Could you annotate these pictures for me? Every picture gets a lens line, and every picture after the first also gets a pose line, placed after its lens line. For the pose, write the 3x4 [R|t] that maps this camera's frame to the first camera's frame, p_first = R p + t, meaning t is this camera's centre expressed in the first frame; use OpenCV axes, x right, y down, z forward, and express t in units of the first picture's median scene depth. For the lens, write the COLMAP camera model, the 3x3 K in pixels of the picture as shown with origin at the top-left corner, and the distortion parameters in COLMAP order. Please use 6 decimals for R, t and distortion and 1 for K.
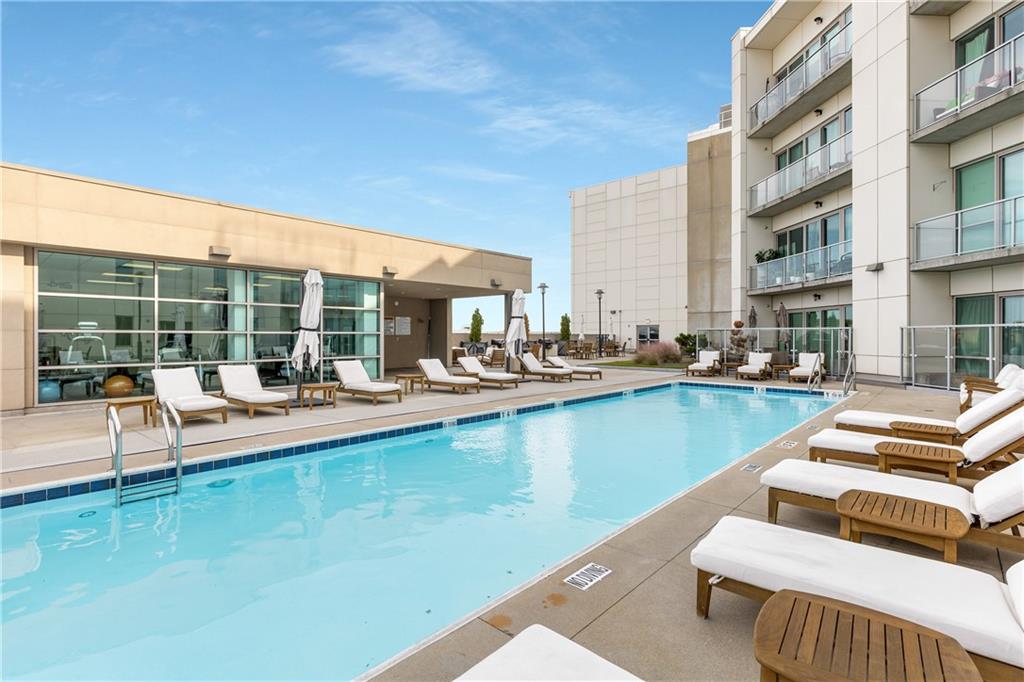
lens RADIAL K [[497.6, 0, 511.5], [0, 497.6, 336.5], [0, 0, 1]] dist [0.001883, -0.013896]
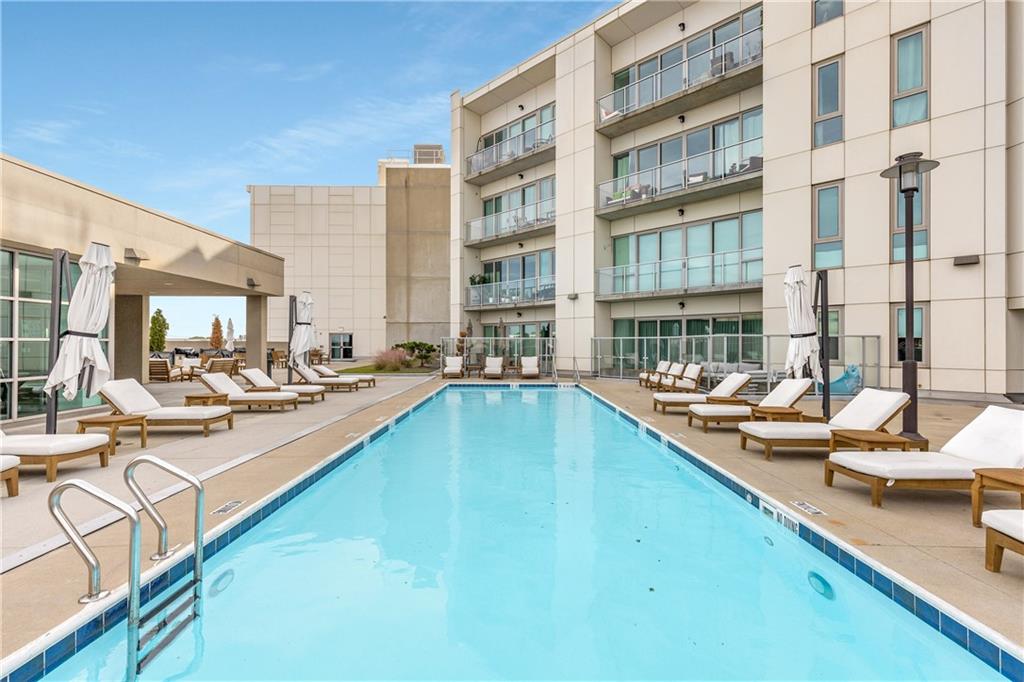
lens RADIAL K [[468.3, 0, 516.8], [0, 468.3, 338.7], [0, 0, 1]] dist [0.003337, -0.000323]
pose [[0.731714, 0.008077, 0.681563, -0.245677], [0.000085, 0.999929, -0.011941, -0.000721], [-0.681611, 0.008796, 0.731662, 0.086980]]
